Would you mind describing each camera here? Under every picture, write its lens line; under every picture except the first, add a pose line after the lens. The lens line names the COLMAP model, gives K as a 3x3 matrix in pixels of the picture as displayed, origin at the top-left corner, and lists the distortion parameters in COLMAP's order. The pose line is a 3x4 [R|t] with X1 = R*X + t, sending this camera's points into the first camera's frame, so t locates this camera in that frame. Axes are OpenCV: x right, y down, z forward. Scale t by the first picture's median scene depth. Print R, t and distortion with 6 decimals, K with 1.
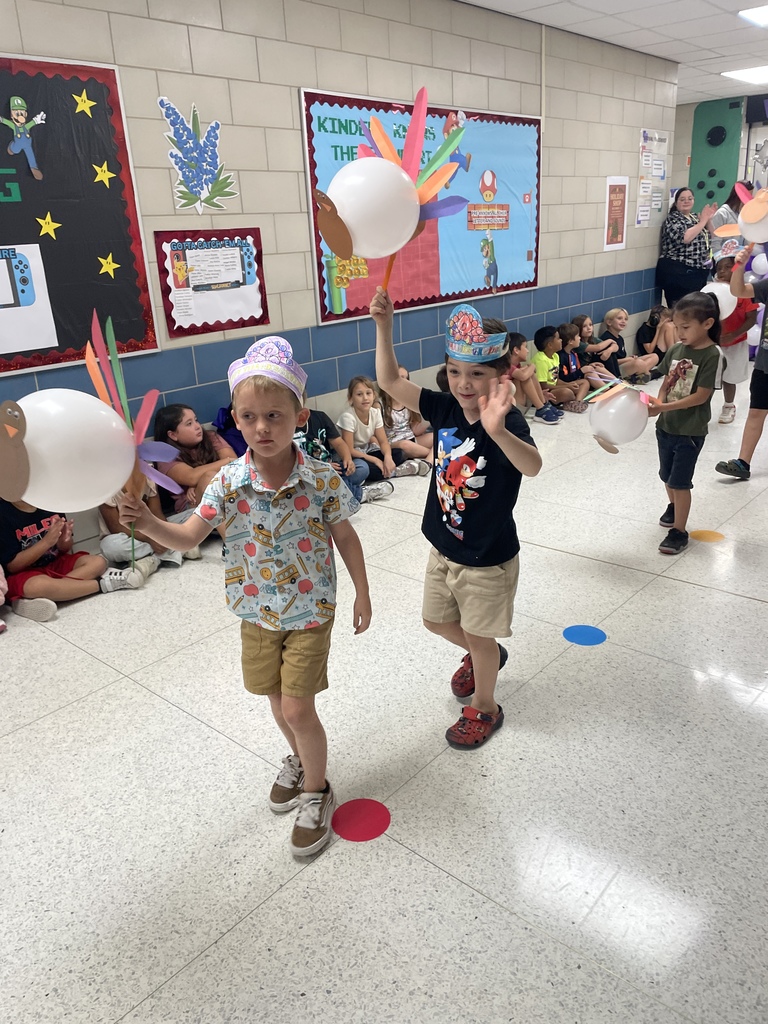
lens RADIAL K [[795.7, 0, 392.0], [0, 795.7, 508.7], [0, 0, 1]] dist [0.110979, -0.148865]
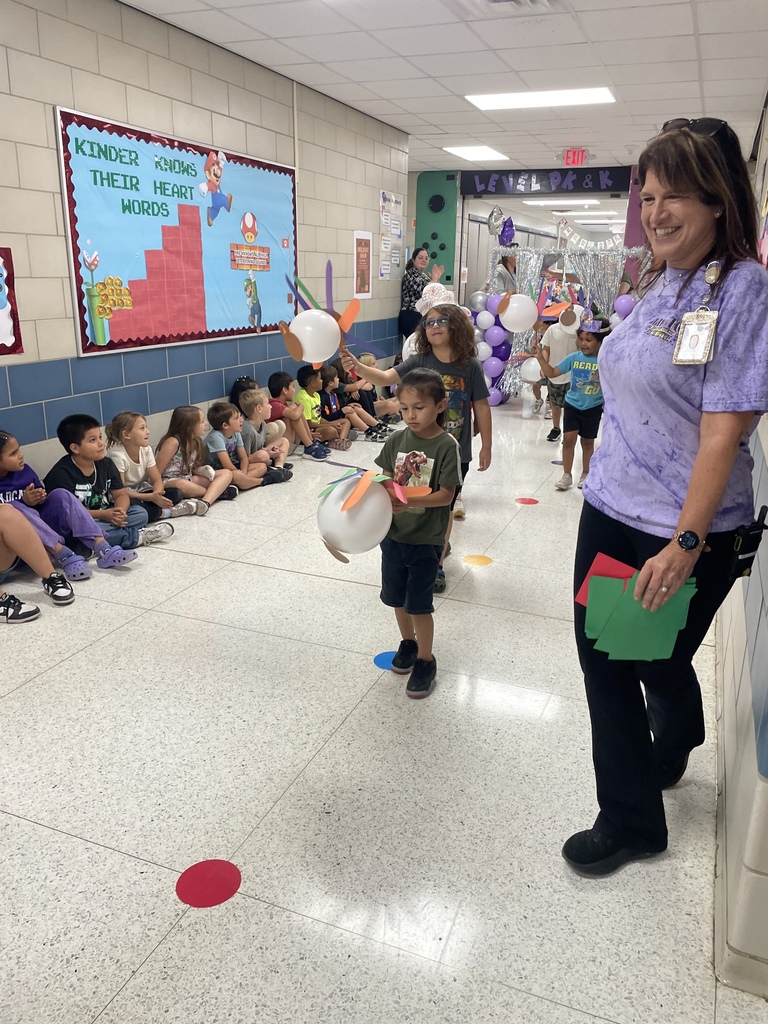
lens RADIAL K [[795.7, 0, 392.0], [0, 795.7, 508.7], [0, 0, 1]] dist [0.110979, -0.148865]
pose [[0.932453, -0.033133, 0.359769, -0.101432], [0.049698, 0.998083, -0.036890, -0.002170], [-0.357857, 0.052278, 0.932312, 0.013314]]
